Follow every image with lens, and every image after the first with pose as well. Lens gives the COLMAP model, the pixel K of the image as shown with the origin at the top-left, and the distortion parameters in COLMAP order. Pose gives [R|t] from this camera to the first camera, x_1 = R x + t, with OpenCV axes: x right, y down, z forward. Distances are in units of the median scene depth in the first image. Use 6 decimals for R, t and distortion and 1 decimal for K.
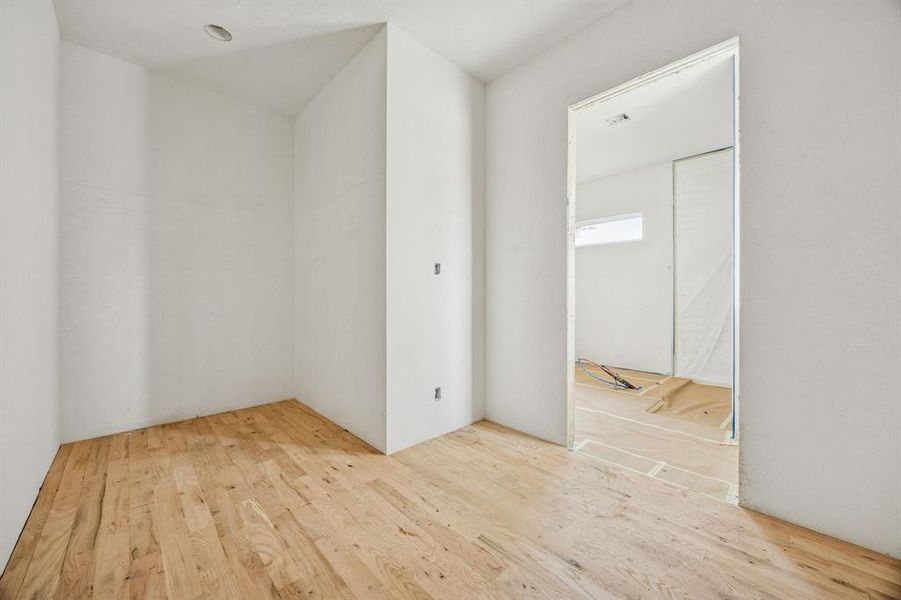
lens RADIAL K [[344.8, 0, 455.3], [0, 344.8, 296.2], [0, 0, 1]] dist [-0.000501, -0.000235]
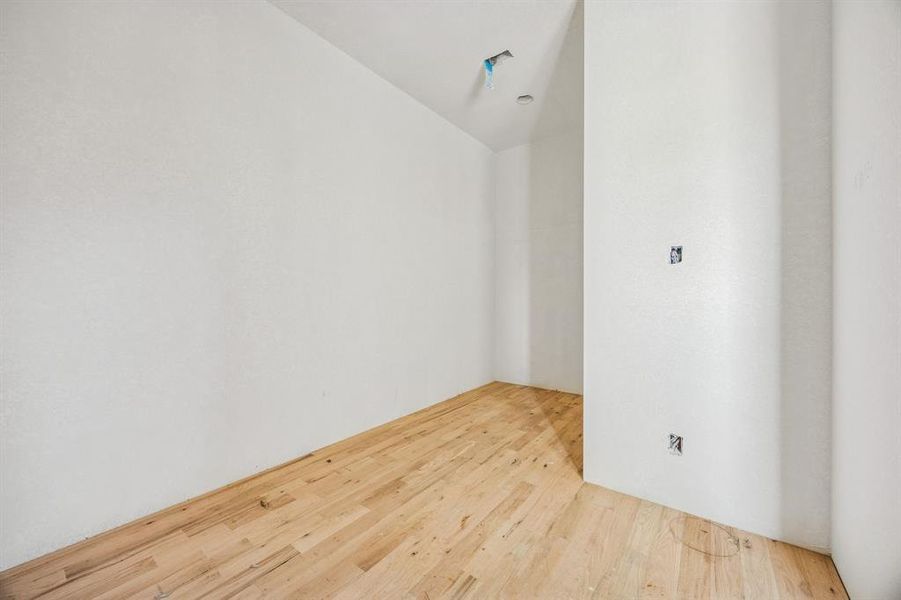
lens RADIAL K [[344.8, 0, 455.3], [0, 344.8, 296.2], [0, 0, 1]] dist [-0.000501, -0.000235]
pose [[0.159047, -0.002534, -0.987268, 0.698094], [-0.000165, 0.999997, -0.002594, 0.001982], [0.987271, 0.000575, 0.159046, 0.629785]]
